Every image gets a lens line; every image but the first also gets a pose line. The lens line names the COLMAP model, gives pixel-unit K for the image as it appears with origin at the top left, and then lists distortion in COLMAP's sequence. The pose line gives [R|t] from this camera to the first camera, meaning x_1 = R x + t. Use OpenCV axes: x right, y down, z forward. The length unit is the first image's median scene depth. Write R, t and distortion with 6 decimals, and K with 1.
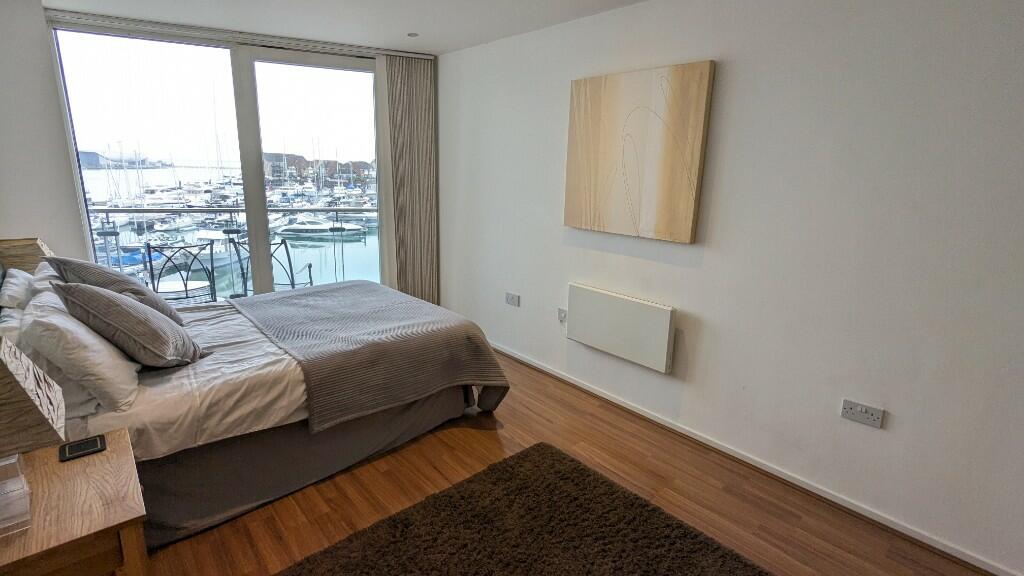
lens RADIAL K [[488.1, 0, 512.0], [0, 488.1, 288.0], [0, 0, 1]] dist [-0.000848, -0.000144]
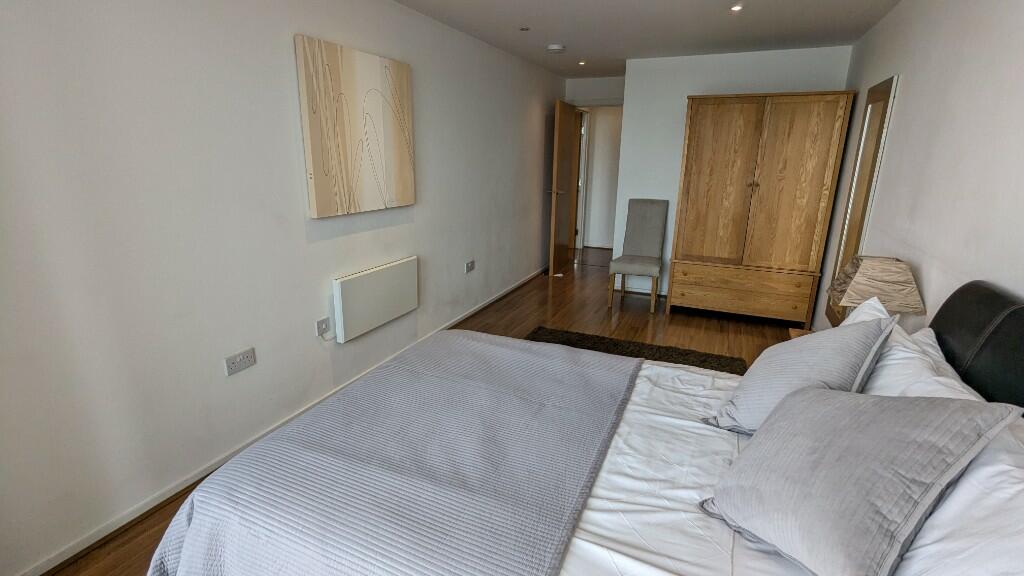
lens RADIAL K [[488.1, 0, 512.0], [0, 488.1, 288.0], [0, 0, 1]] dist [-0.000848, -0.000144]
pose [[-0.420338, -0.277361, 0.863937, -0.861010], [0.187890, 0.904892, 0.381925, -0.306842], [-0.887701, 0.322863, -0.328247, 1.146974]]
